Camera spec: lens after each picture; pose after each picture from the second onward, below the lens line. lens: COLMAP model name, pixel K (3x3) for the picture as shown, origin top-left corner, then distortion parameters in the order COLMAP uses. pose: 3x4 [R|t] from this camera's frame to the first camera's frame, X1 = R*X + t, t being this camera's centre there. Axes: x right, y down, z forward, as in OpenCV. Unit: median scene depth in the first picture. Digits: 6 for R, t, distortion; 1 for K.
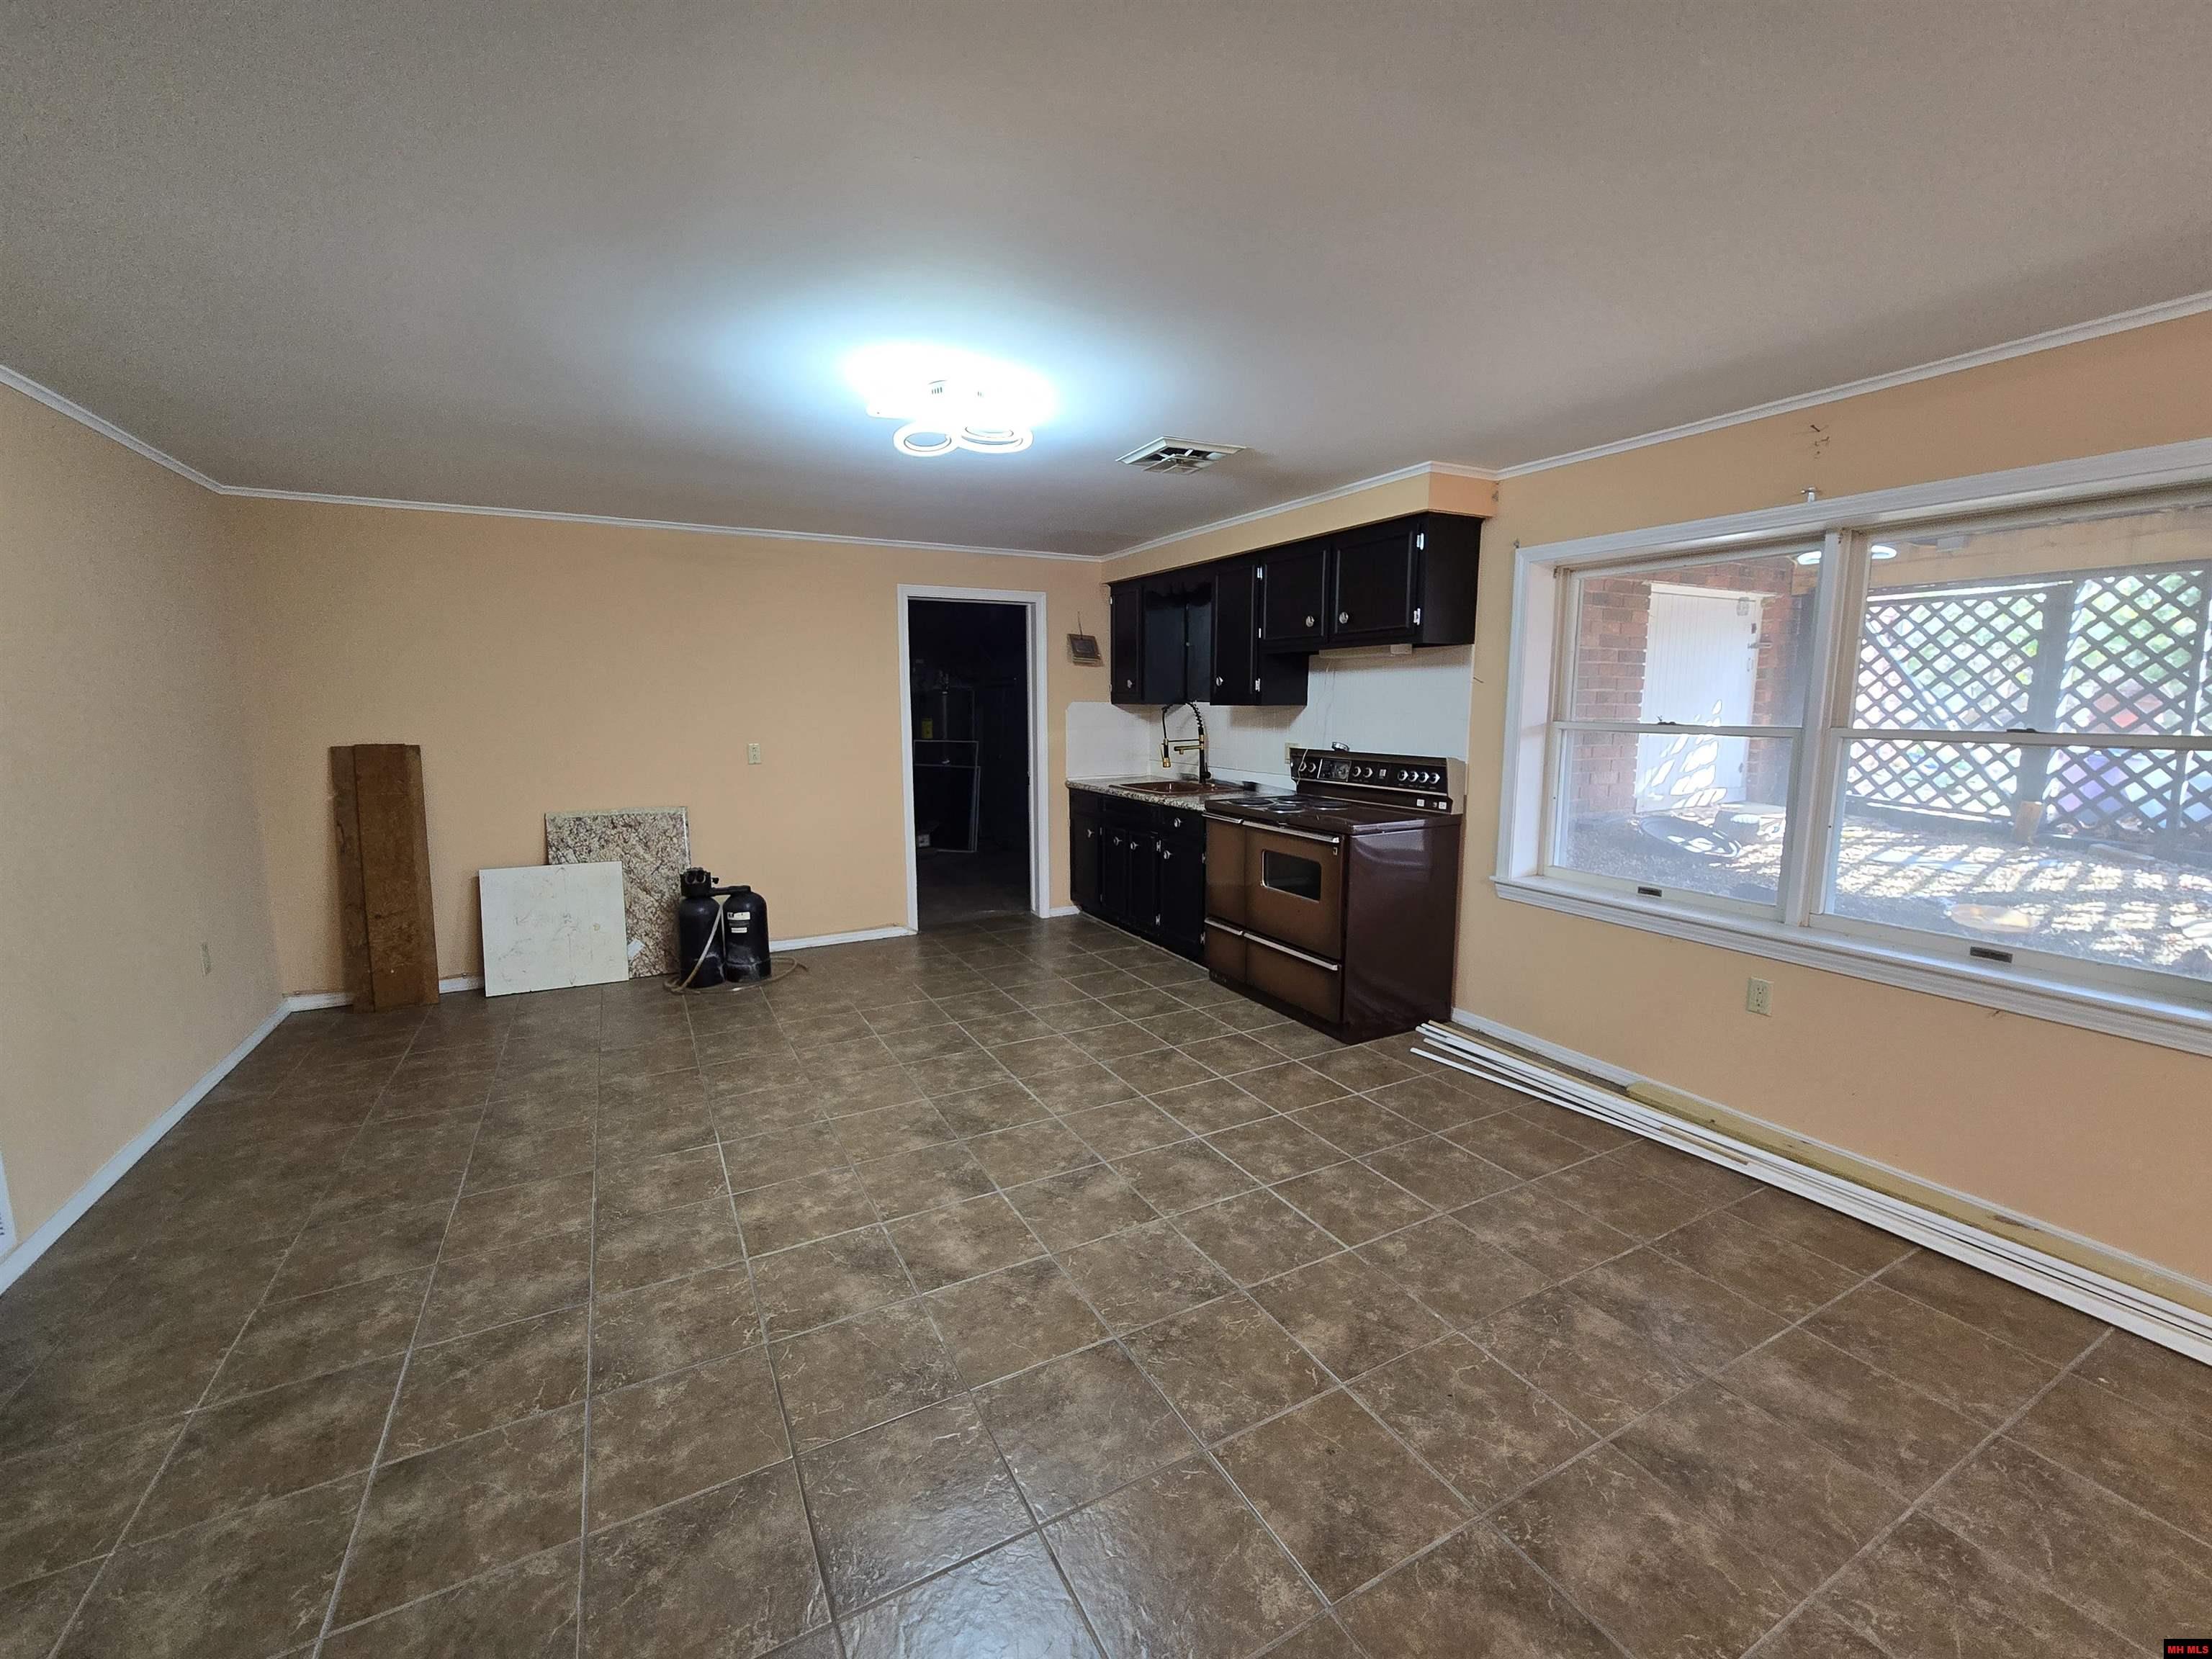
lens RADIAL K [[912.5, 0, 1104.8], [0, 912.5, 821.5], [0, 0, 1]] dist [0.003065, 0.002299]
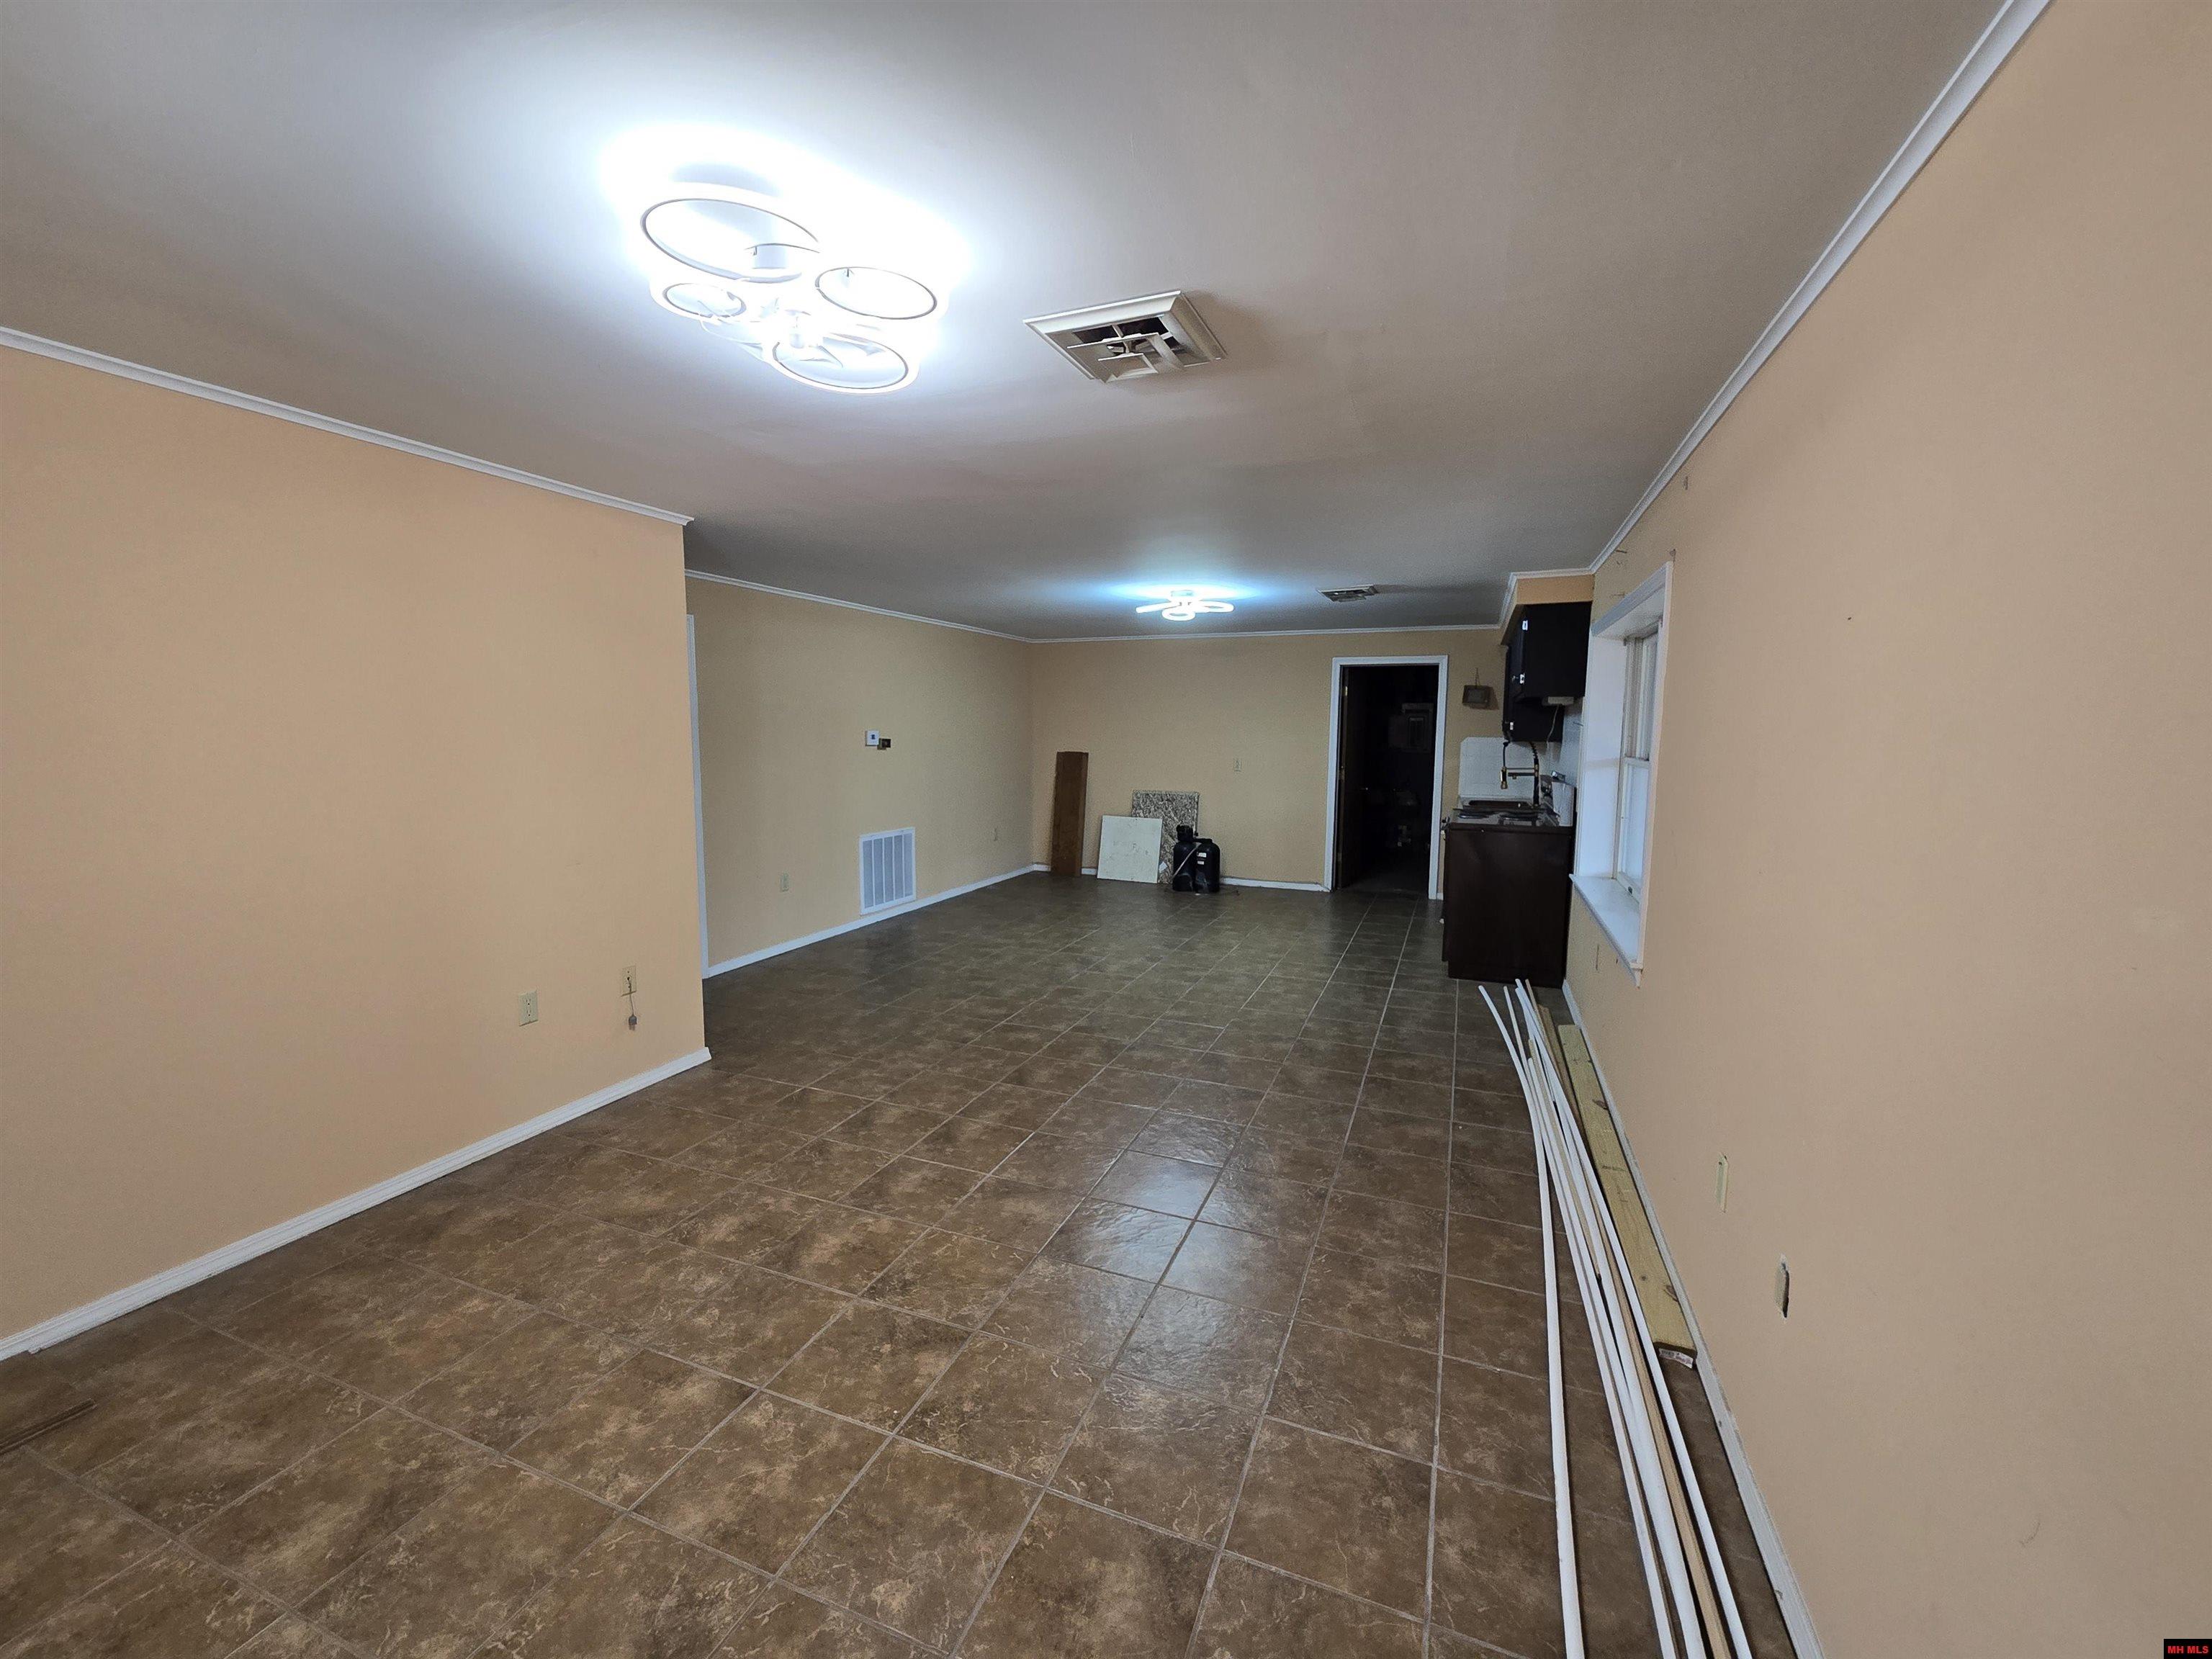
lens RADIAL K [[912.5, 0, 1100.5], [0, 912.5, 827.5], [0, 0, 1]] dist [0.003065, 0.002299]
pose [[0.640351, 0.090430, -0.762740, 1.249796], [-0.111682, 0.993454, 0.024022, 0.046740], [0.759919, 0.069802, 0.646259, -0.450269]]
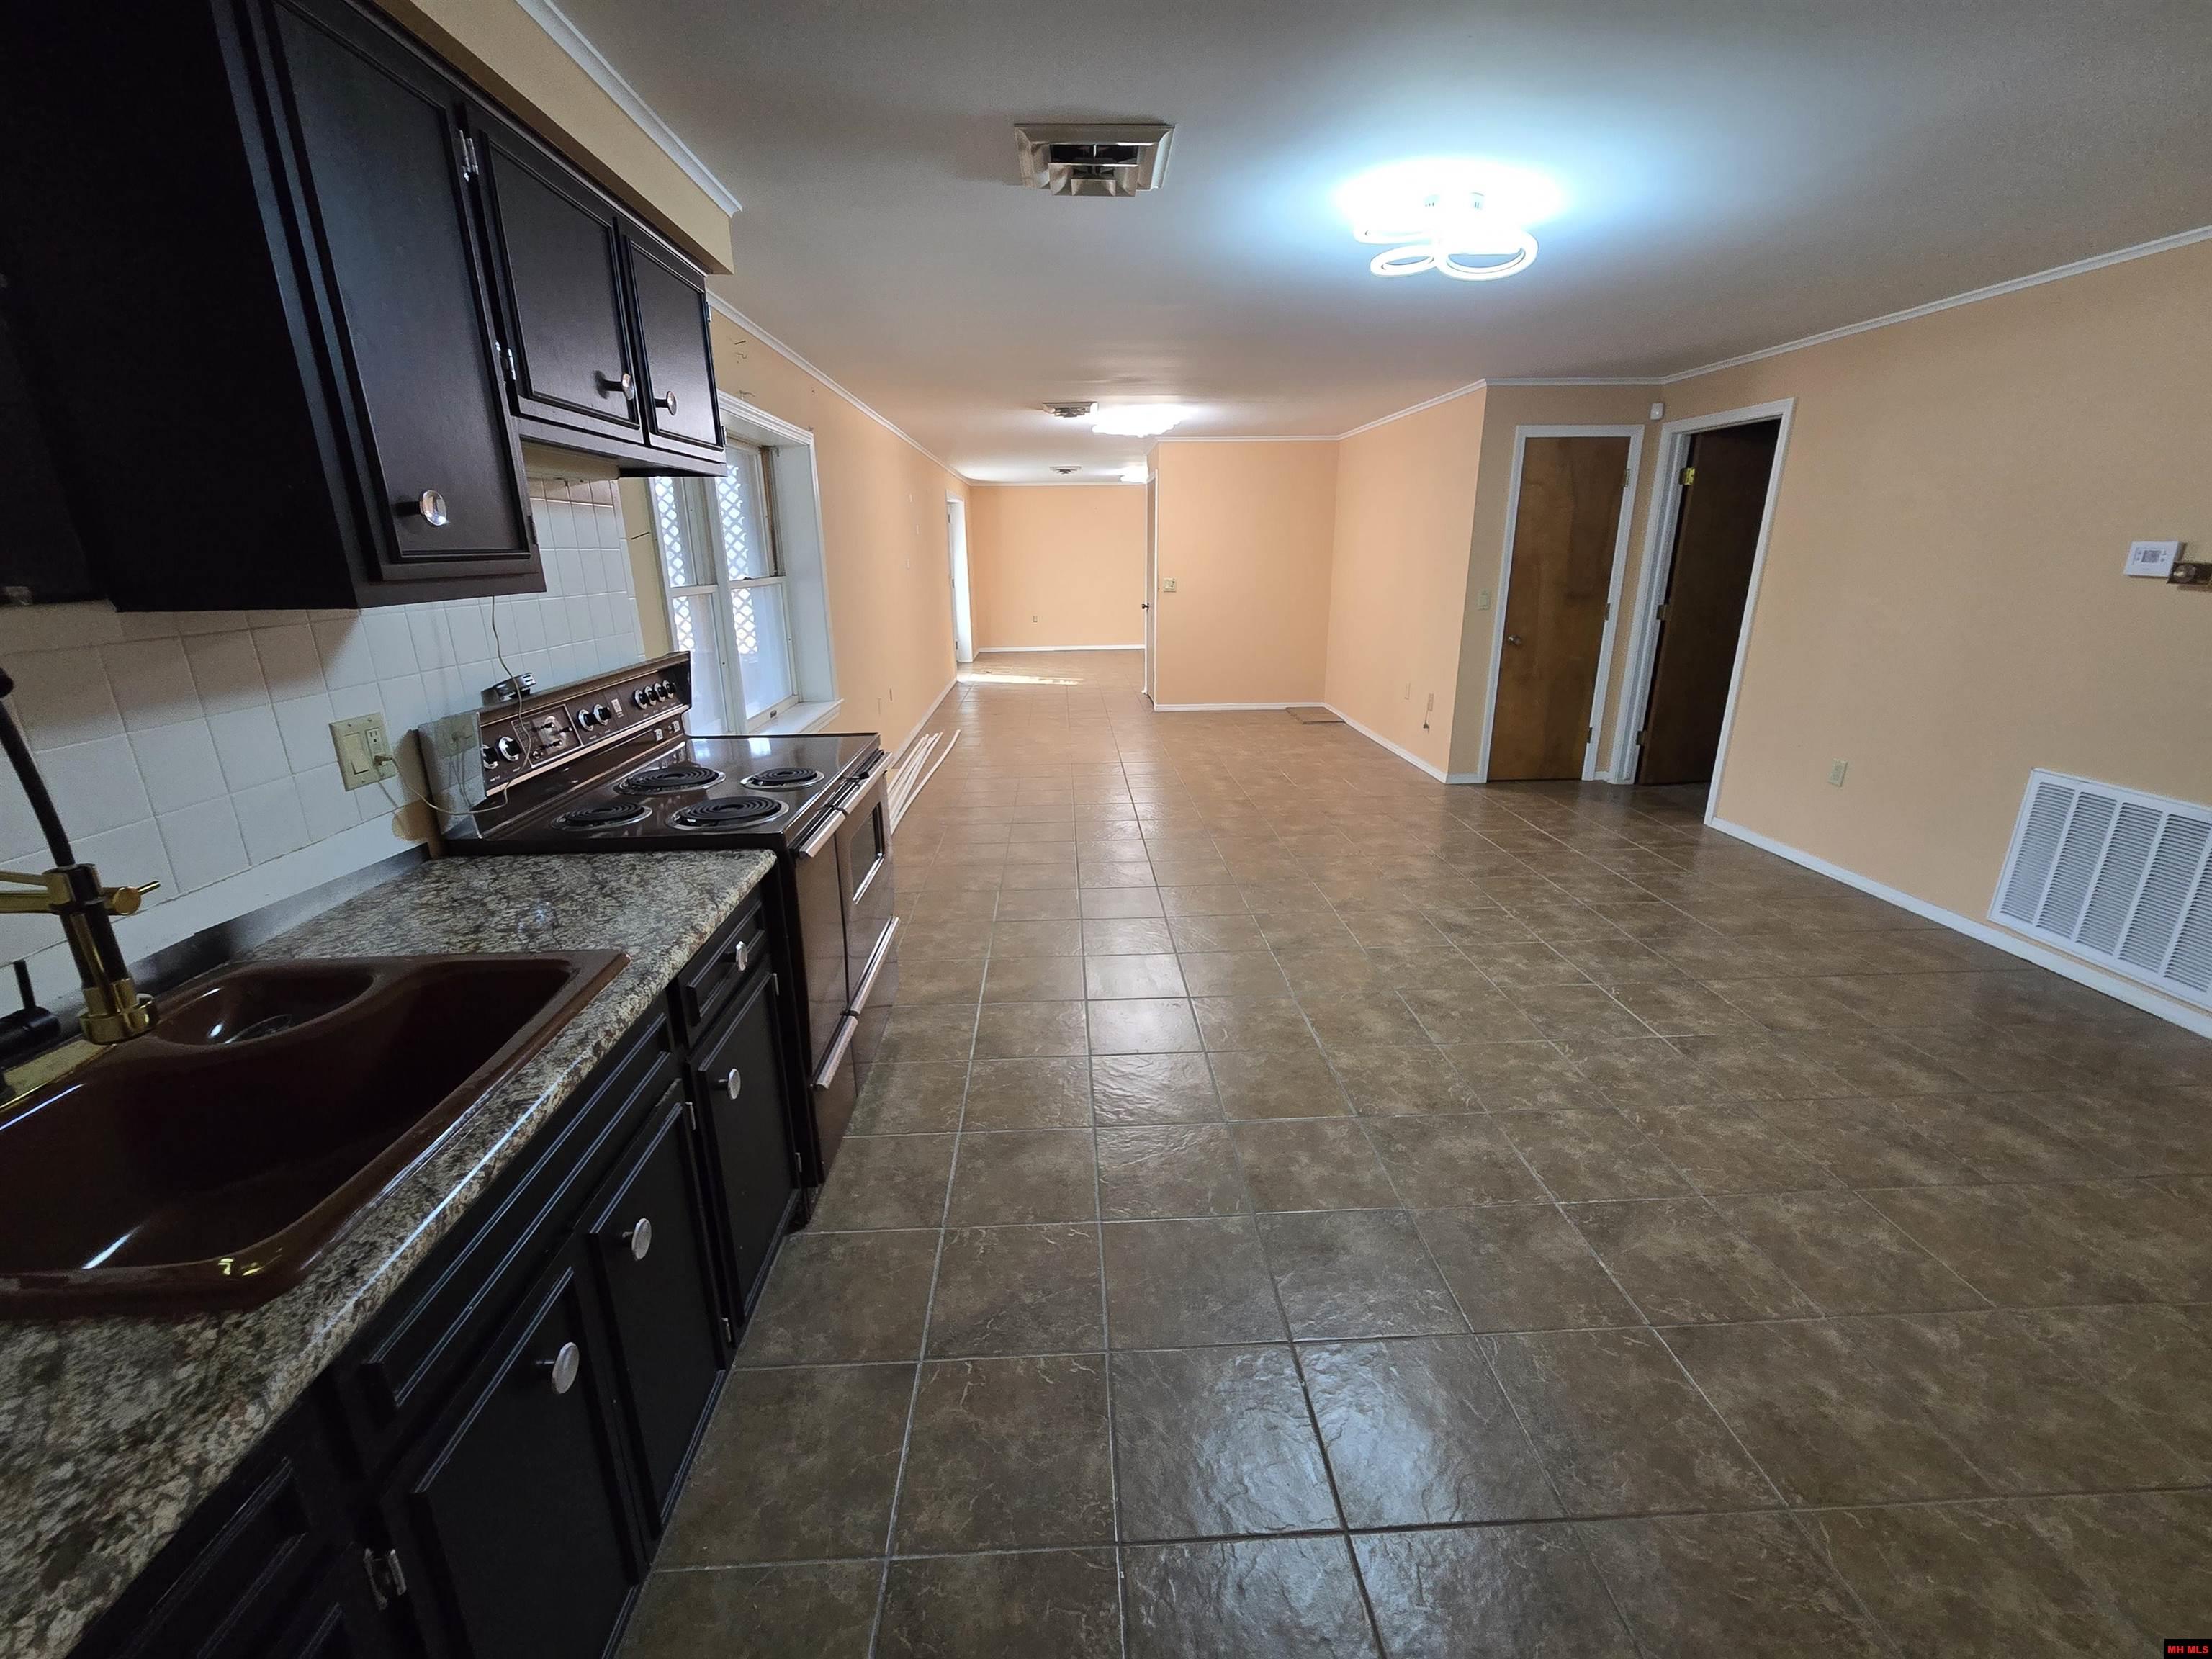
lens RADIAL K [[912.5, 0, 1093.1], [0, 912.5, 820.0], [0, 0, 1]] dist [0.003065, 0.002299]
pose [[-0.896764, -0.115884, 0.427065, -0.270426], [0.072090, 0.913948, 0.399377, -0.267167], [-0.436597, 0.388934, -0.811242, 1.904620]]
